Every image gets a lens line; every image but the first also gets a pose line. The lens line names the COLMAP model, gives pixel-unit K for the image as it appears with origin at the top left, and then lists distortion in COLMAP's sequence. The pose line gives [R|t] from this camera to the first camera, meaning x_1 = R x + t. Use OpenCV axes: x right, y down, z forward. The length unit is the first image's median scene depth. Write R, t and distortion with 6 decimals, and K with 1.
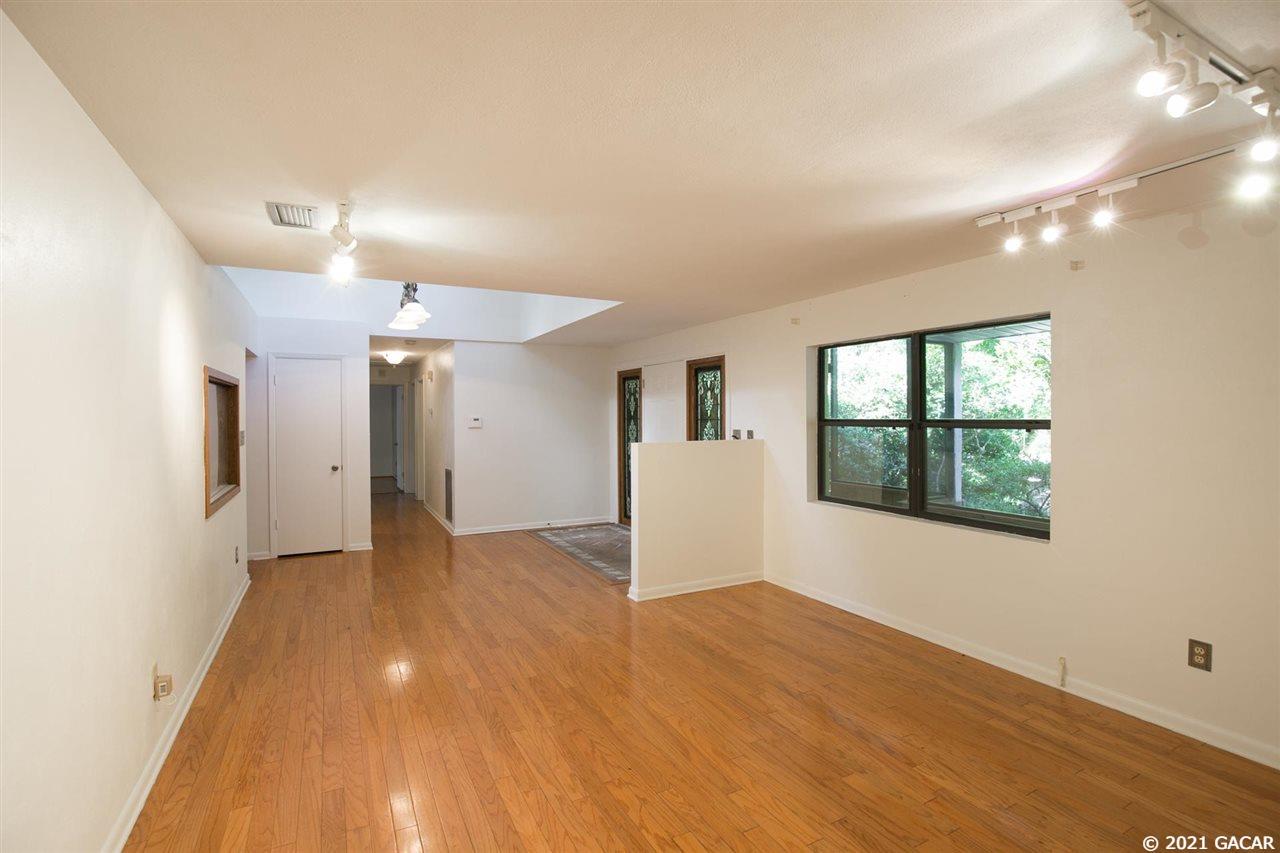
lens RADIAL K [[625.5, 0, 645.6], [0, 625.5, 420.4], [0, 0, 1]] dist [-0.025277, -0.000154]
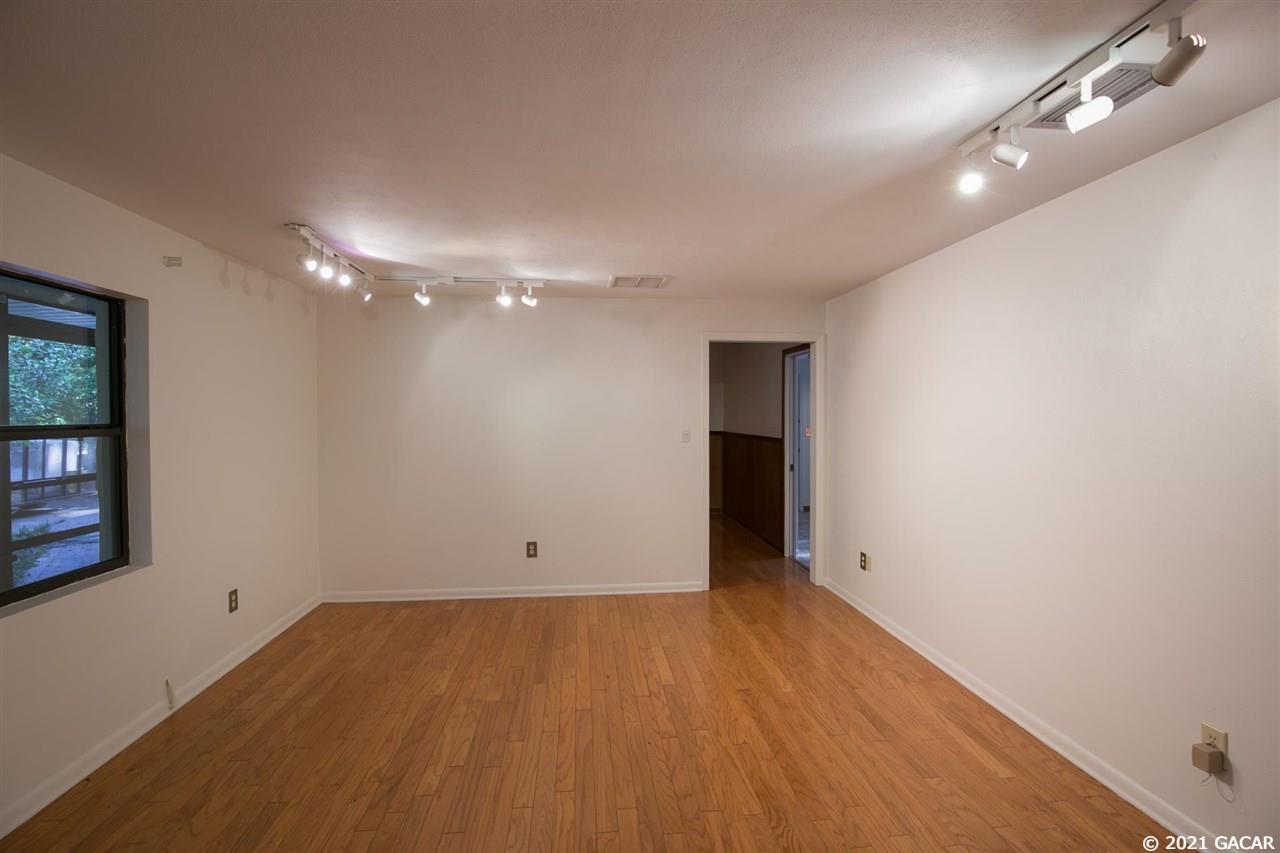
lens RADIAL K [[589.4, 0, 645.2], [0, 589.4, 415.1], [0, 0, 1]] dist [0.001414, 0.001029]
pose [[-0.932094, 0.003549, 0.362198, -0.246485], [0.009881, 0.999829, 0.015633, -0.015329], [-0.362081, 0.018151, -0.931970, 1.223880]]
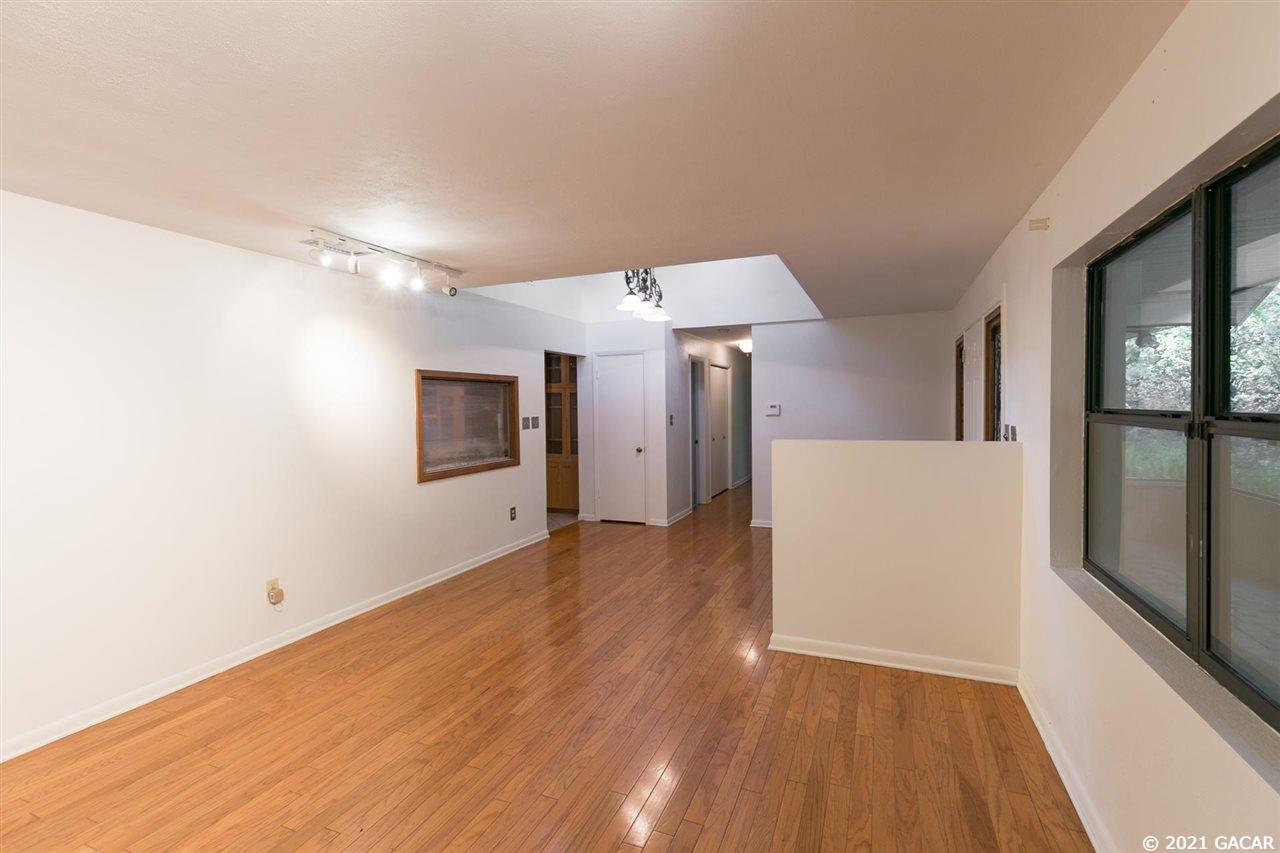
lens RADIAL K [[589.4, 0, 627.1], [0, 589.4, 413.8], [0, 0, 1]] dist [0.001414, 0.001029]
pose [[0.624945, 0.010752, -0.780595, 0.514739], [0.002983, 0.999865, 0.016160, -0.010431], [0.780663, -0.012428, 0.624828, 0.493878]]
